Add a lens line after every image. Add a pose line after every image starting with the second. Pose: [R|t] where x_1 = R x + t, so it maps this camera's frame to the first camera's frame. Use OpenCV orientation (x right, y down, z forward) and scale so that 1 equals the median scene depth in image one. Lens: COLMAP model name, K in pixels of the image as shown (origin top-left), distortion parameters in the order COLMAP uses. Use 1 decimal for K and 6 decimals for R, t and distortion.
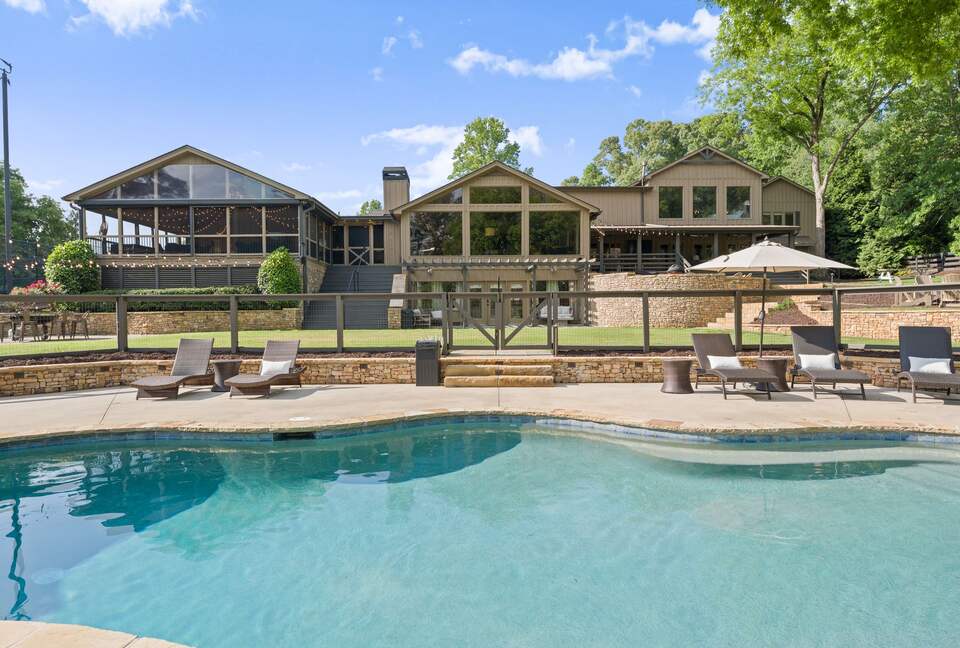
lens RADIAL K [[572.2, 0, 480.0], [0, 572.2, 324.0], [0, 0, 1]] dist [0.005141, 0.000726]
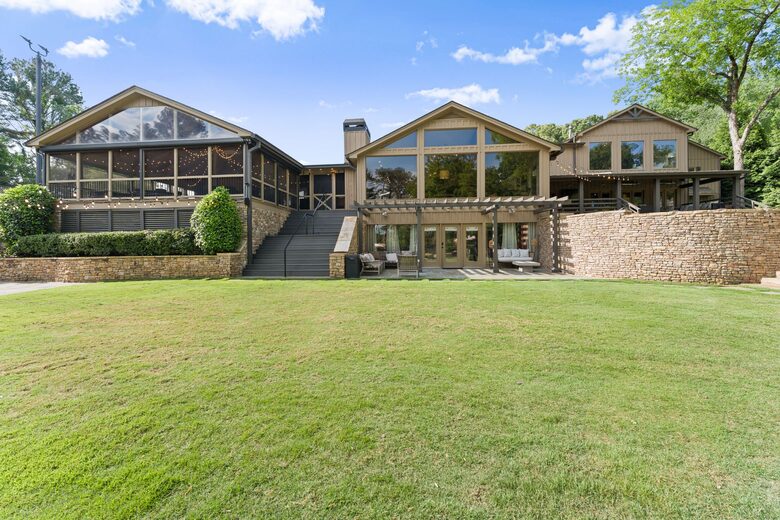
lens RADIAL K [[317.1, 0, 392.4], [0, 317.1, 247.1], [0, 0, 1]] dist [-0.001270, -0.000462]
pose [[0.993002, 0.002556, -0.118070, -0.007579], [-0.004275, 0.999889, -0.014306, -0.026147], [0.118021, 0.014710, 0.992902, 0.443932]]
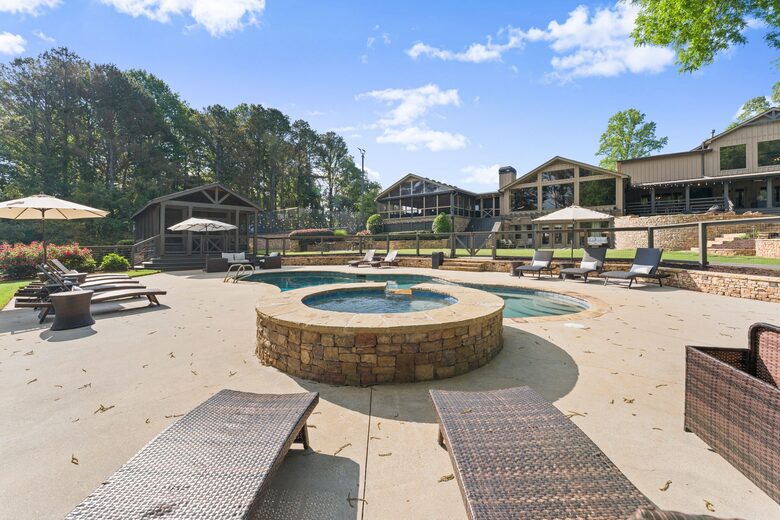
lens RADIAL K [[317.1, 0, 392.4], [0, 317.1, 247.1], [0, 0, 1]] dist [-0.001270, -0.000462]
pose [[0.778083, 0.010456, -0.628075, 0.249510], [-0.010575, 0.999938, 0.003546, 0.001598], [0.628073, 0.003883, 0.778145, -0.093013]]
